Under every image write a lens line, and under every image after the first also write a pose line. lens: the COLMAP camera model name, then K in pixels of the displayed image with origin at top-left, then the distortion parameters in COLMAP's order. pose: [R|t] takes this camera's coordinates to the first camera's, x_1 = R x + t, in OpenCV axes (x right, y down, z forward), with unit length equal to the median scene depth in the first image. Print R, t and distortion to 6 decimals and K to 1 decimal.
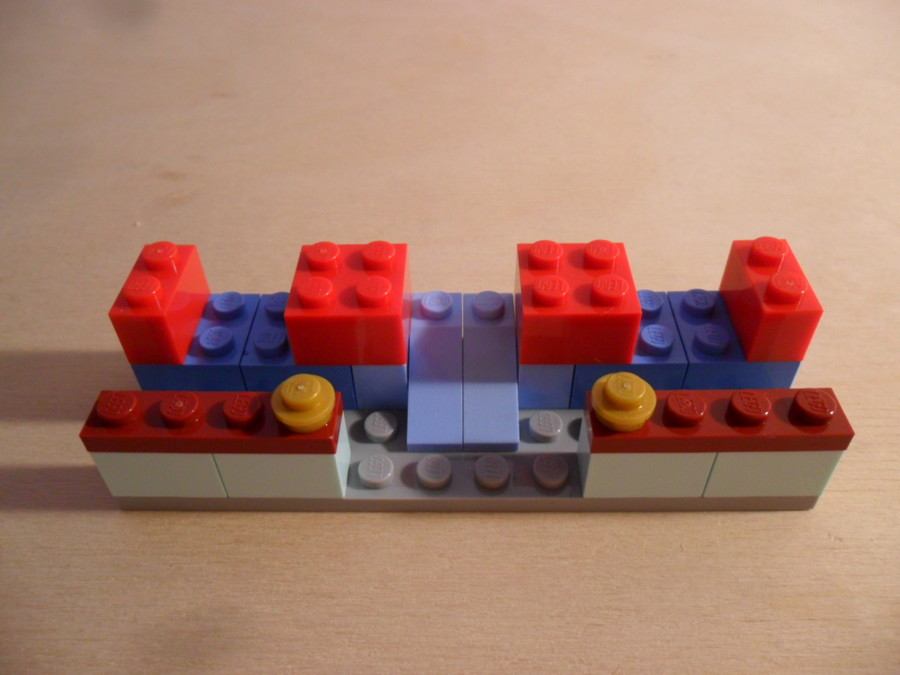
lens RADIAL K [[745.2, 0, 445.7], [0, 745.2, 342.6], [0, 0, 1]] dist [-0.008585, 0.009579]
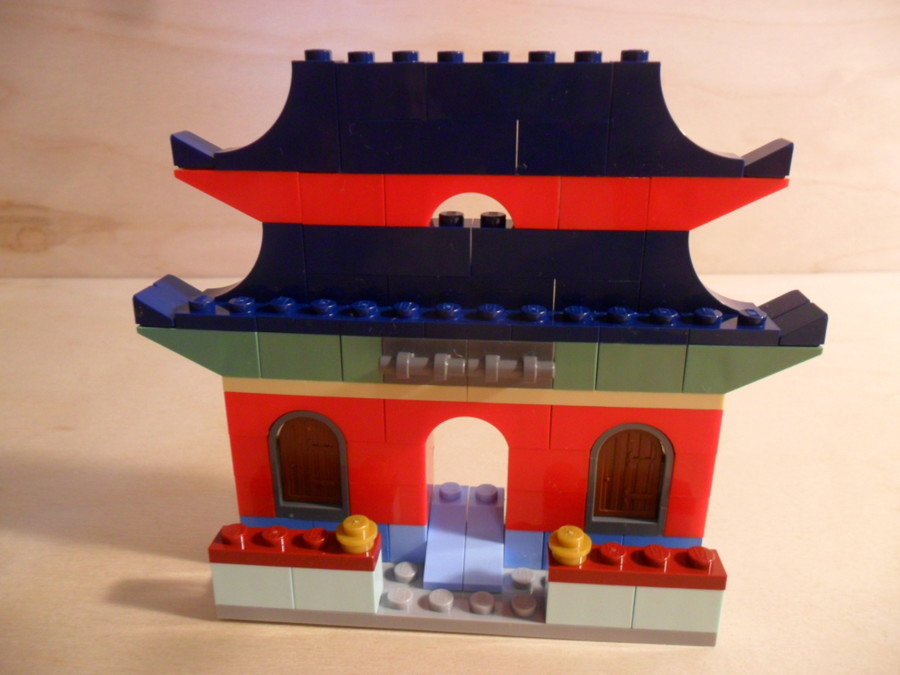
lens RADIAL K [[745.2, 0, 445.7], [0, 745.2, 342.6], [0, 0, 1]] dist [-0.008585, 0.009579]
pose [[0.997410, 0.041566, -0.058699, 0.056588], [-0.060421, 0.926963, -0.370256, 0.245792], [0.039021, 0.372843, 0.927074, -0.500026]]
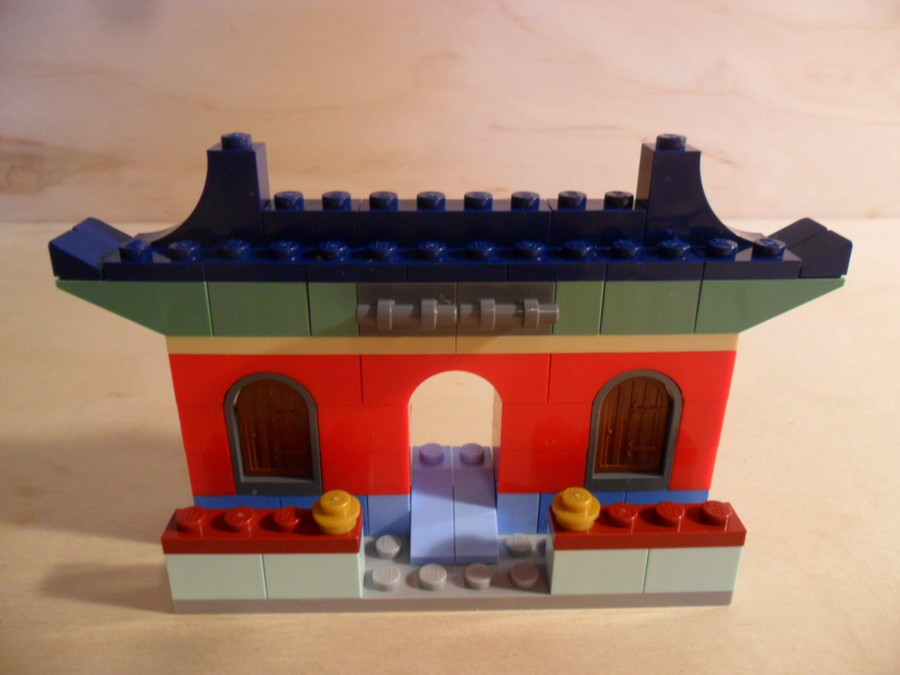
lens RADIAL K [[745.2, 0, 445.7], [0, 745.2, 342.6], [0, 0, 1]] dist [-0.008585, 0.009579]
pose [[0.999219, 0.004382, 0.039270, -0.045557], [0.007947, 0.951241, -0.308347, 0.187816], [-0.038707, 0.308418, 0.950463, -0.328496]]
